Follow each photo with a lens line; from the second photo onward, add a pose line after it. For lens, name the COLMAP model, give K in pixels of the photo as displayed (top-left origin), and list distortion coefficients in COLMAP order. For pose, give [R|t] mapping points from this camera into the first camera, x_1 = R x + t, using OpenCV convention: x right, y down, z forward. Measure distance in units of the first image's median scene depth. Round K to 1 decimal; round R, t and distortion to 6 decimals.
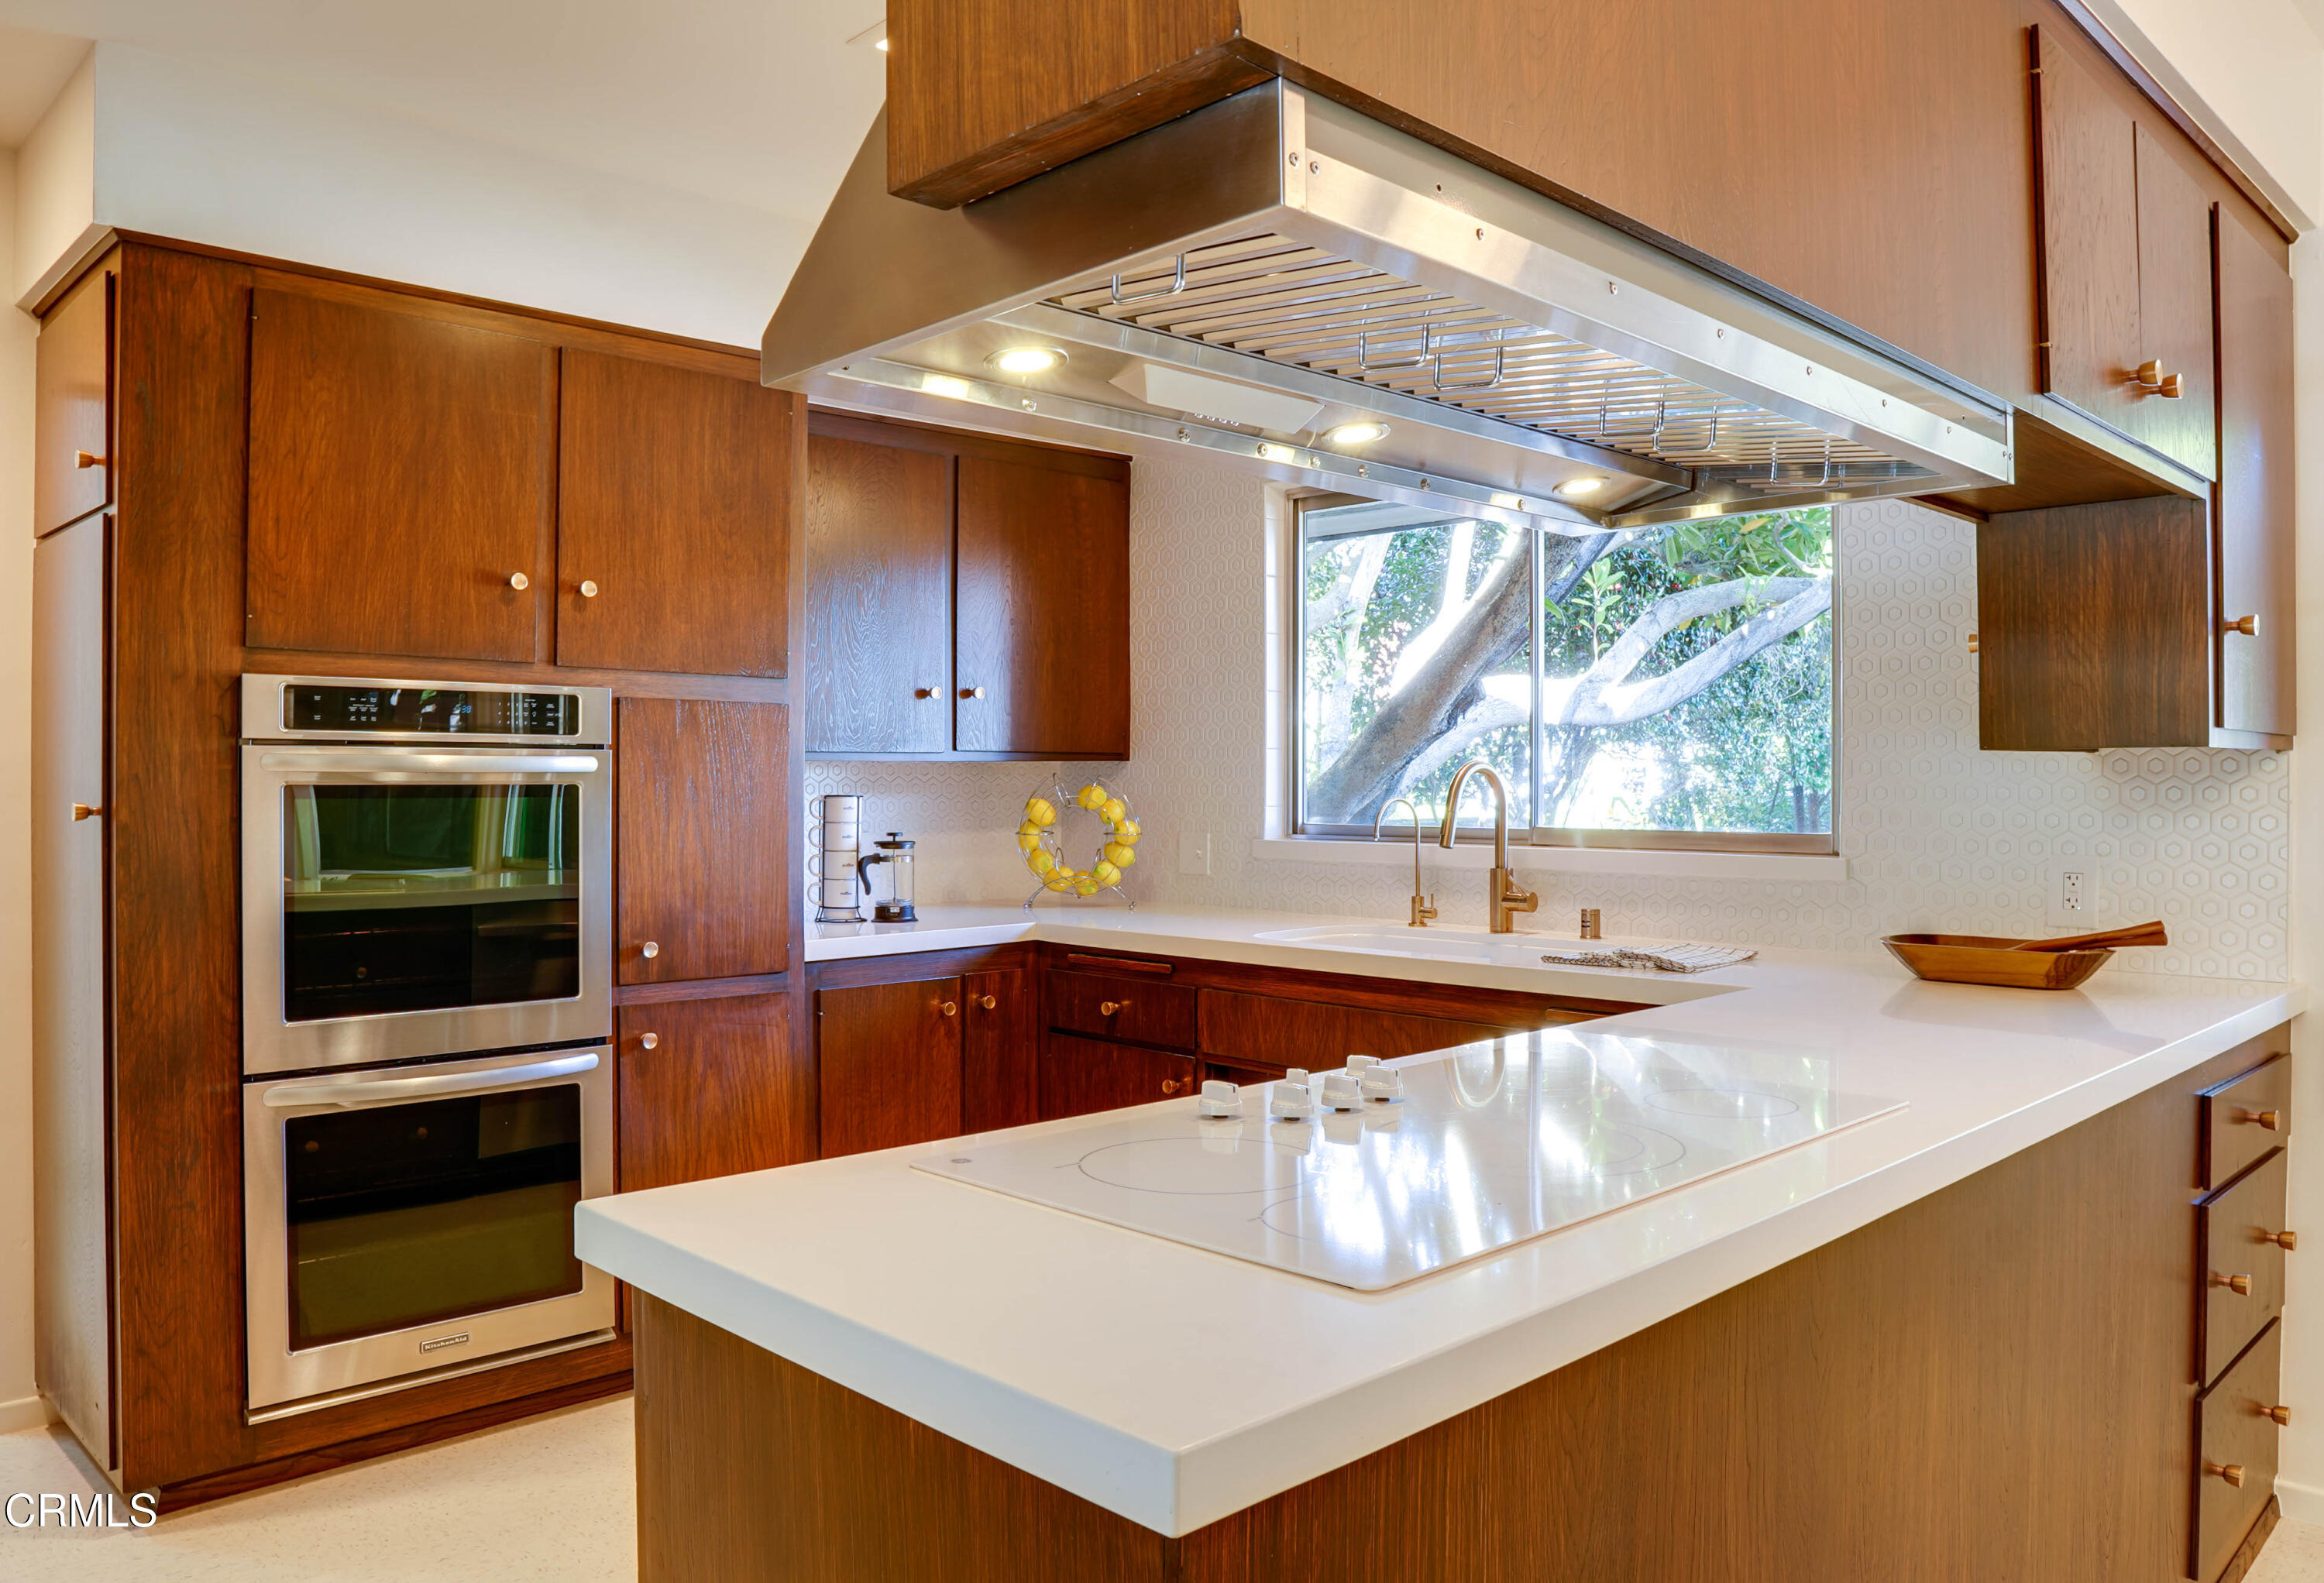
lens RADIAL K [[1652.4, 0, 1162.0], [0, 1652.4, 791.5], [0, 0, 1]] dist [-0.120439, 0.076790]
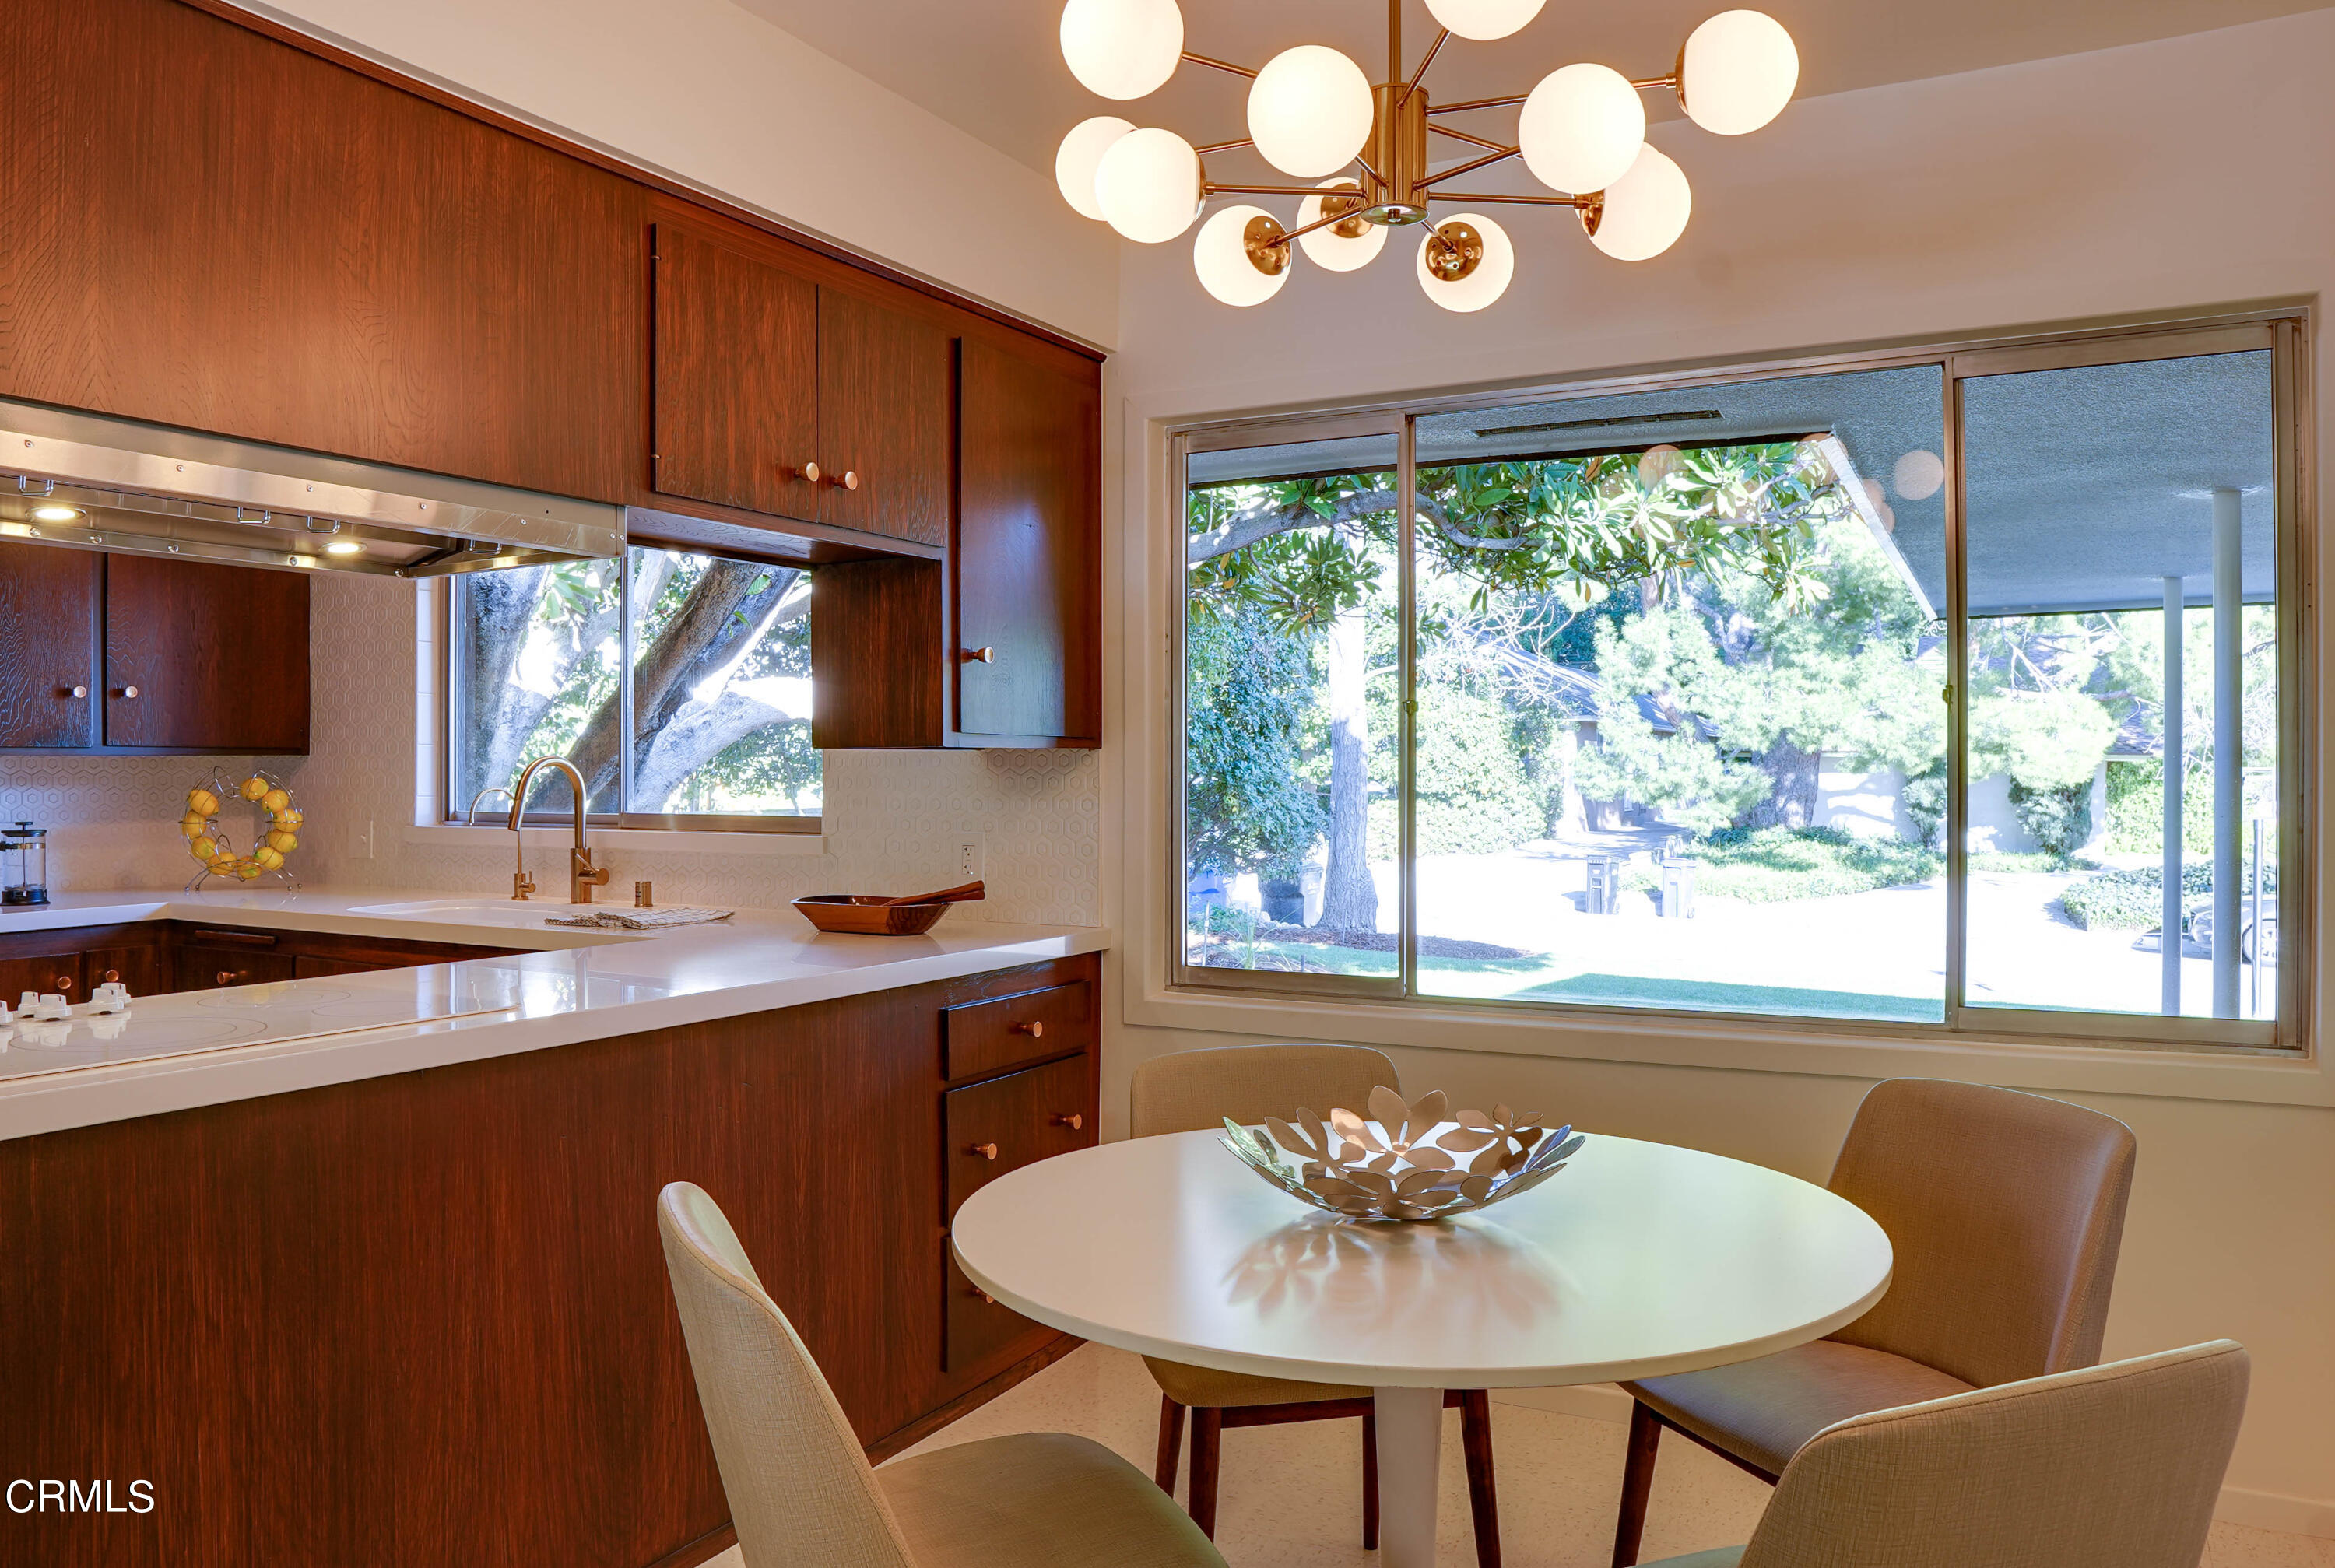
lens RADIAL K [[1644.1, 0, 1167.5], [0, 1644.1, 784.0], [0, 0, 1]] dist [-0.110373, 0.074867]
pose [[0.955631, -0.002794, 0.294552, 0.307989], [0.002716, 0.999996, 0.000672, 0.001985], [-0.294553, 0.000158, 0.955635, -0.256485]]
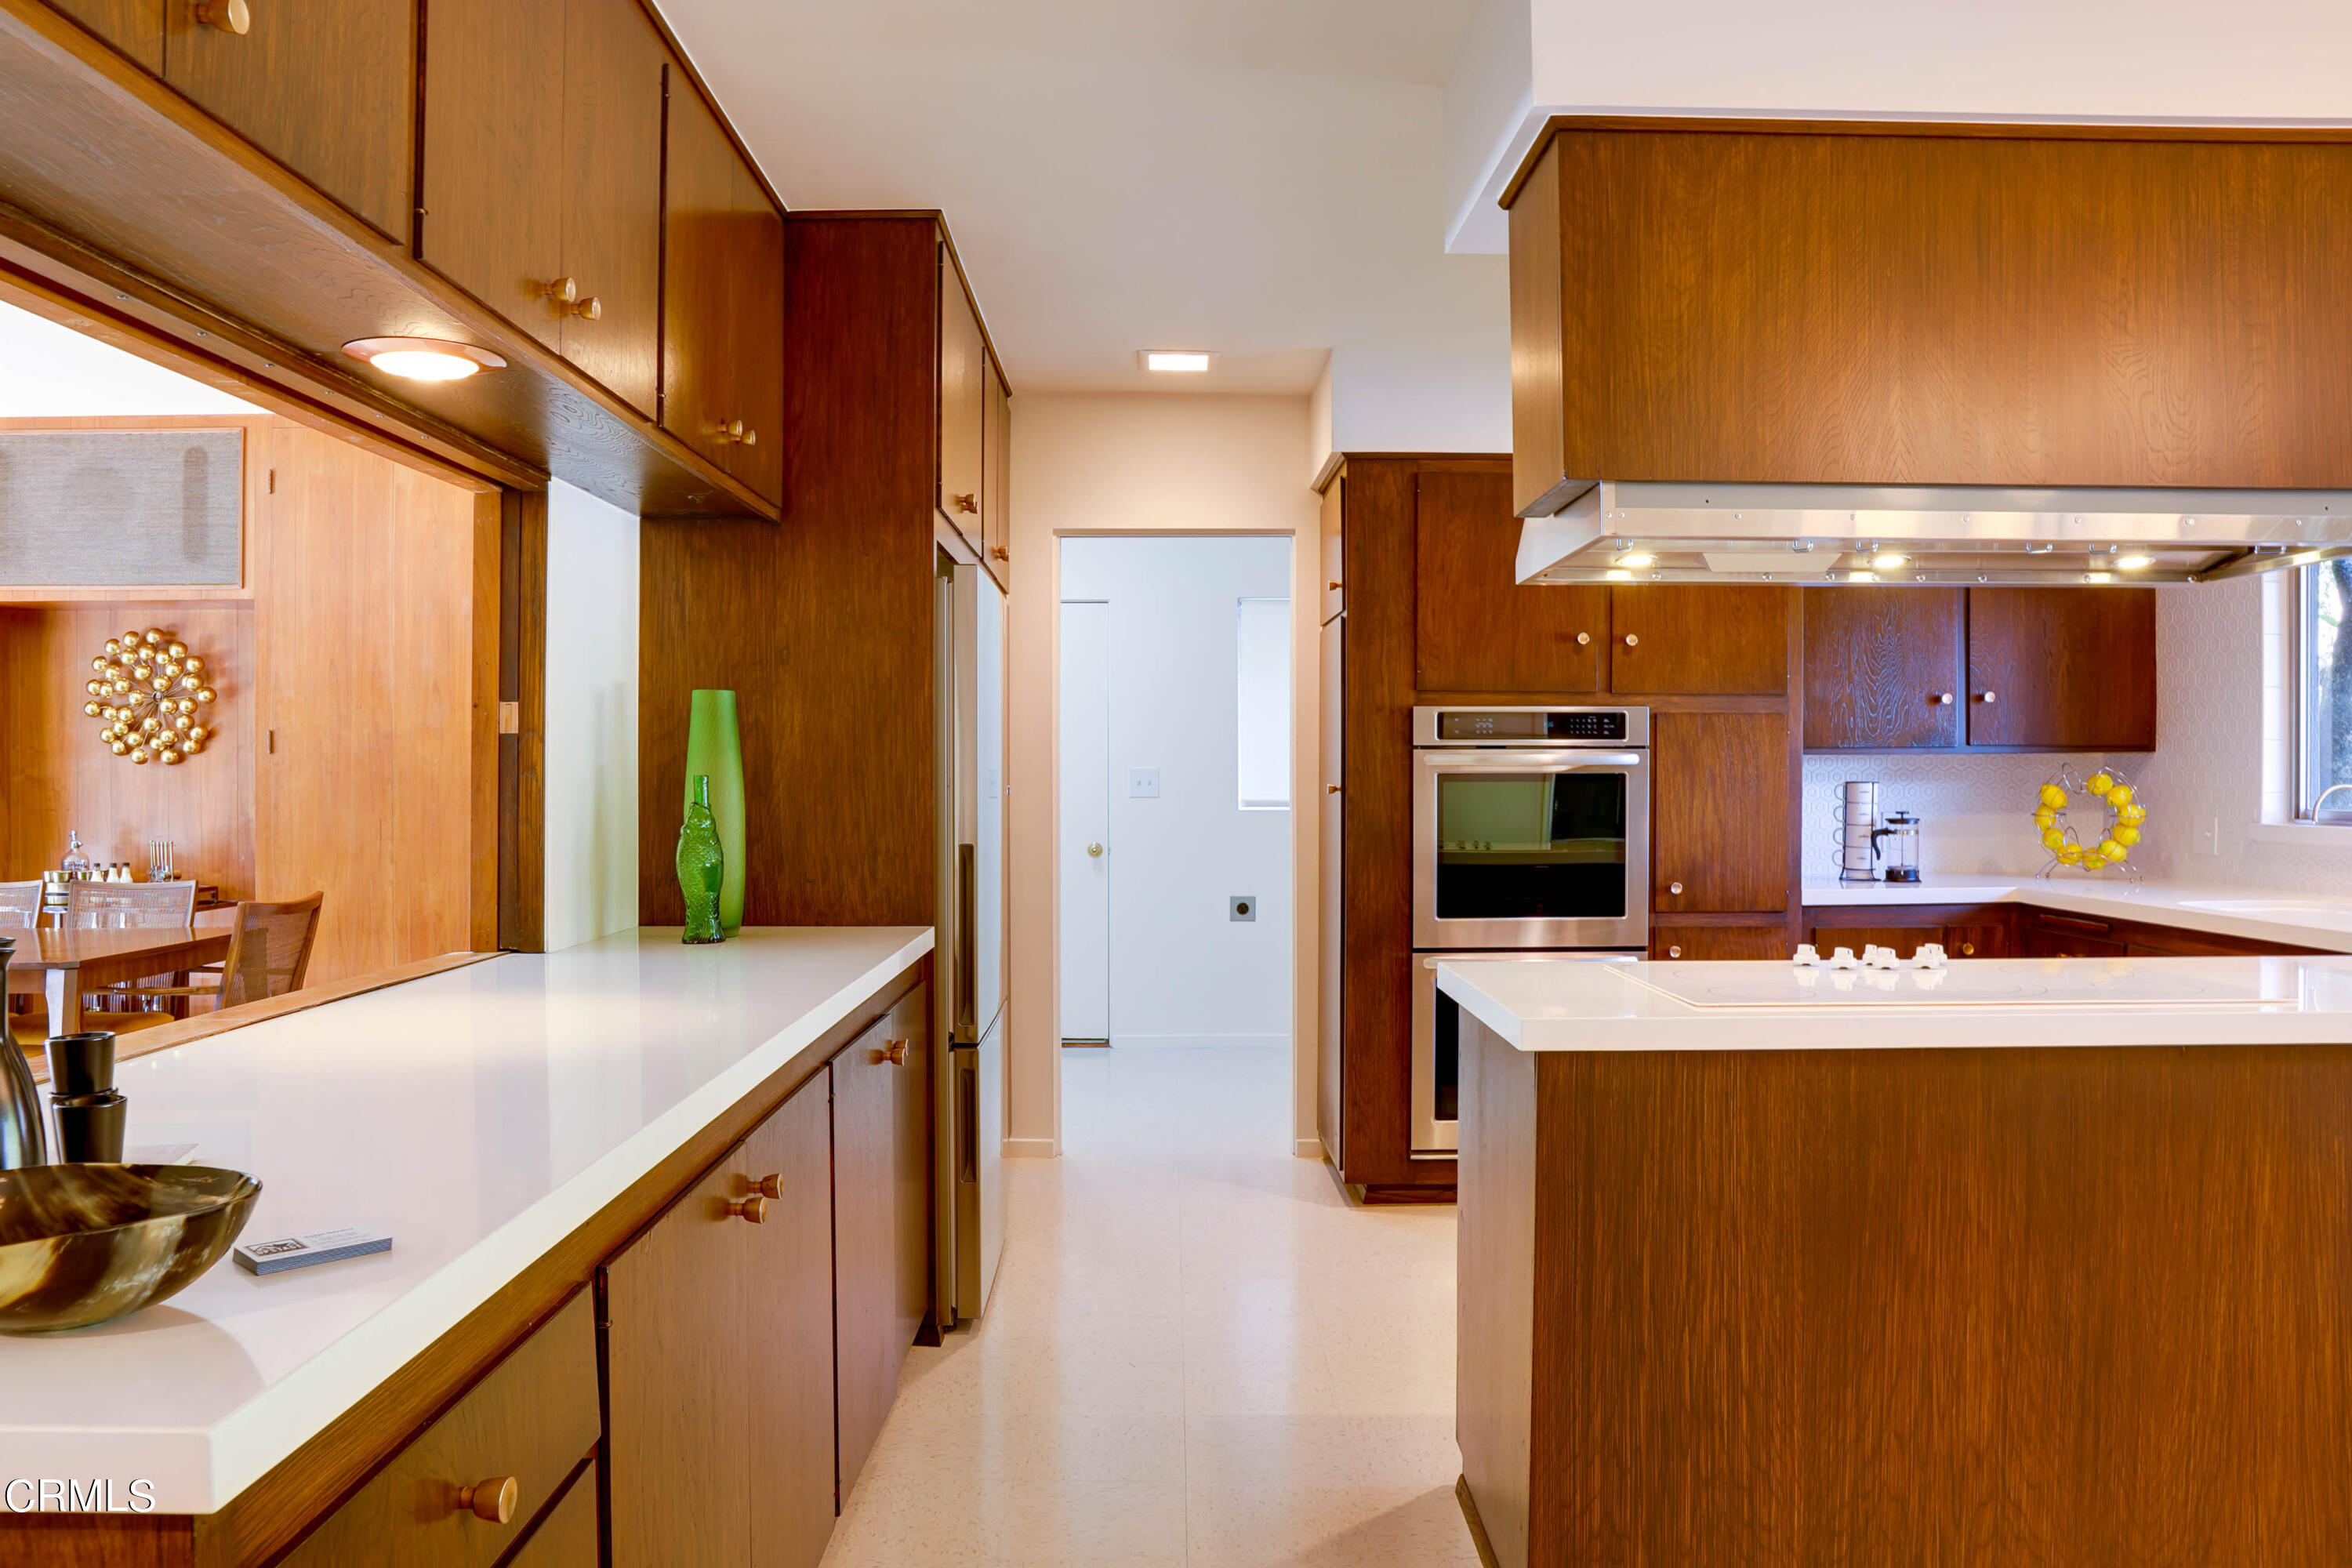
lens RADIAL K [[1653.0, 0, 1176.0], [0, 1653.0, 784.0], [0, 0, 1]] dist [-0.118082, 0.075976]
pose [[0.718921, 0.003339, -0.695084, 0.373399], [-0.002061, 0.999994, 0.002673, 0.002331], [0.695089, -0.000489, 0.718924, -0.343596]]
